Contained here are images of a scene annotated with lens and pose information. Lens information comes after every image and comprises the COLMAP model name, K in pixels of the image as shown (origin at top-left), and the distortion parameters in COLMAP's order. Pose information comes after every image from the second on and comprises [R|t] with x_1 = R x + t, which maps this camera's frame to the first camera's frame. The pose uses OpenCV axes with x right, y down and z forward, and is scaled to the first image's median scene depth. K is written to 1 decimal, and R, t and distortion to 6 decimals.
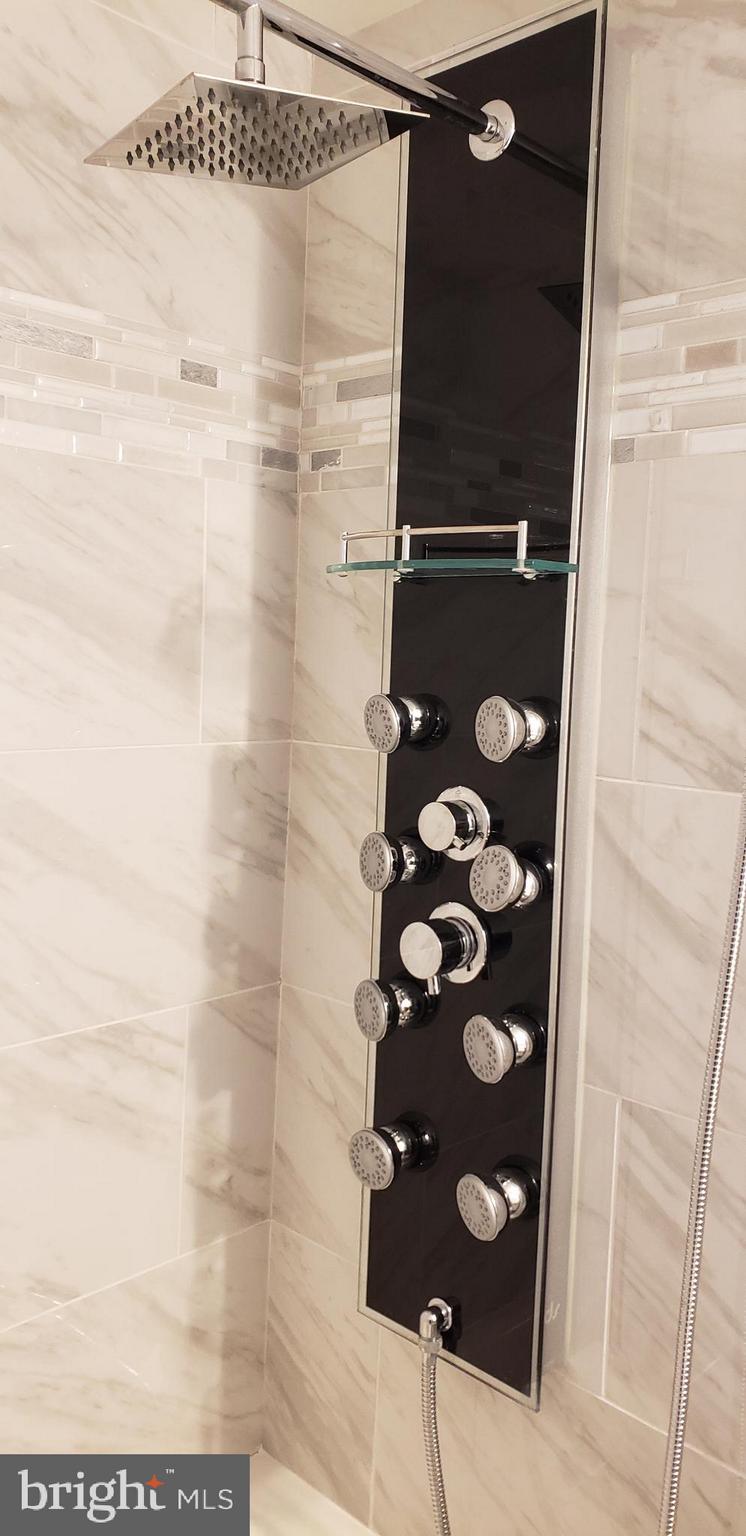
lens RADIAL K [[1200.5, 0, 379.5], [0, 1200.5, 744.3], [0, 0, 1]] dist [0.131760, -0.240192]
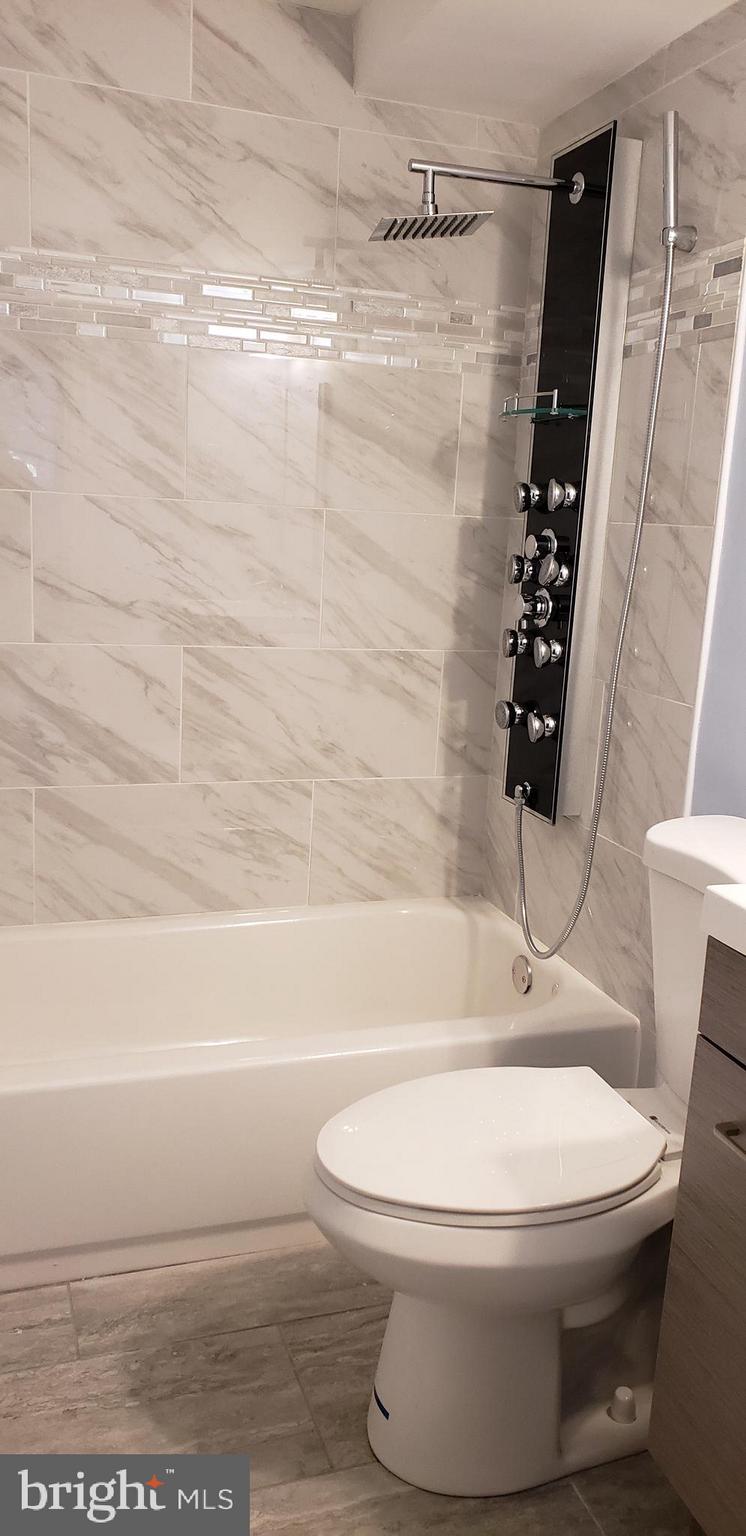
lens RADIAL K [[1197.7, 0, 389.1], [0, 1197.7, 764.4], [0, 0, 1]] dist [0.119475, -0.208945]
pose [[0.892466, 0.101860, -0.439463, 0.668828], [-0.055835, 0.991626, 0.116452, 0.183253], [0.447645, -0.079392, 0.890680, -0.835711]]
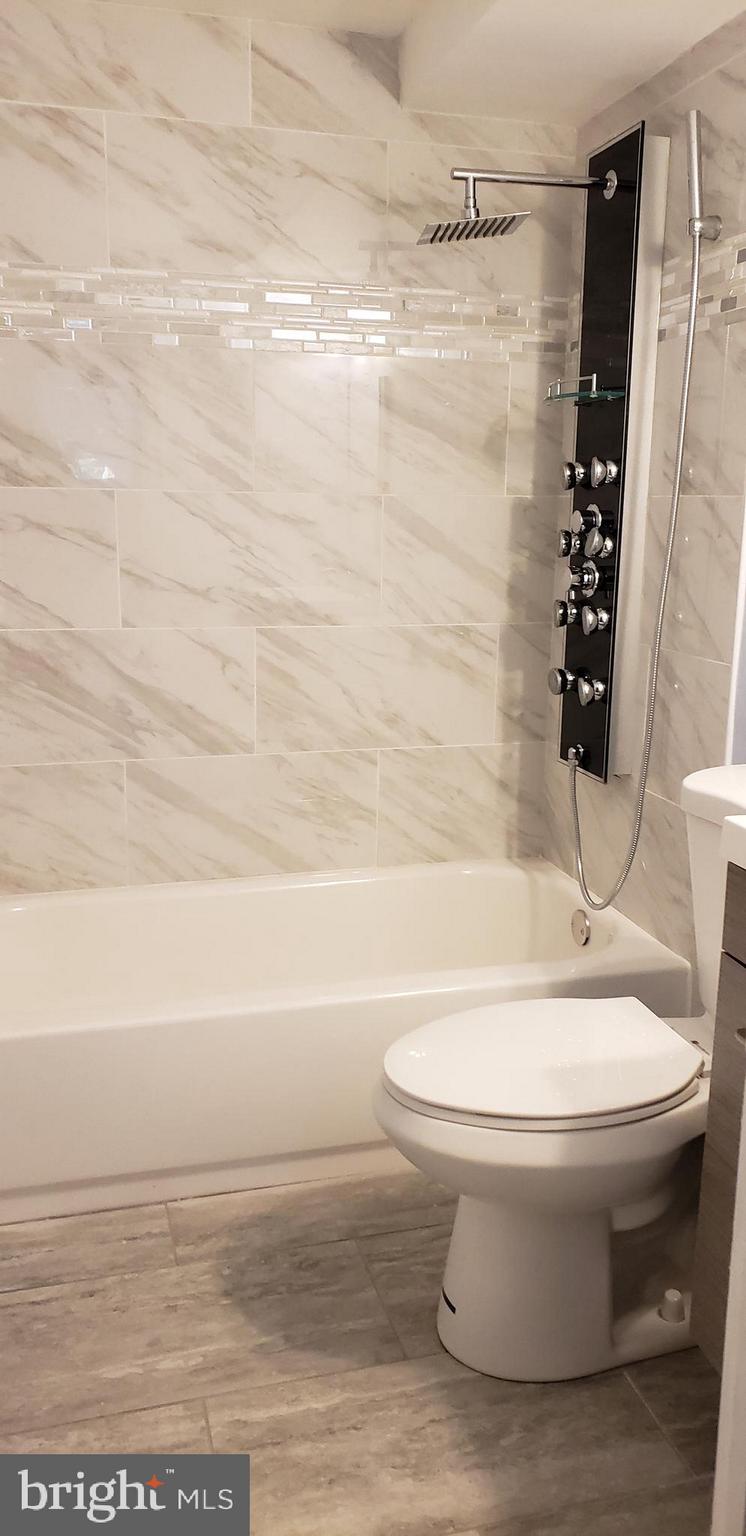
lens RADIAL K [[1200.5, 0, 379.5], [0, 1200.5, 744.3], [0, 0, 1]] dist [0.131760, -0.240192]
pose [[0.861116, 0.076369, -0.502639, 0.755769], [-0.022841, 0.993467, 0.111812, 0.201577], [0.507895, -0.084802, 0.857235, -0.945835]]
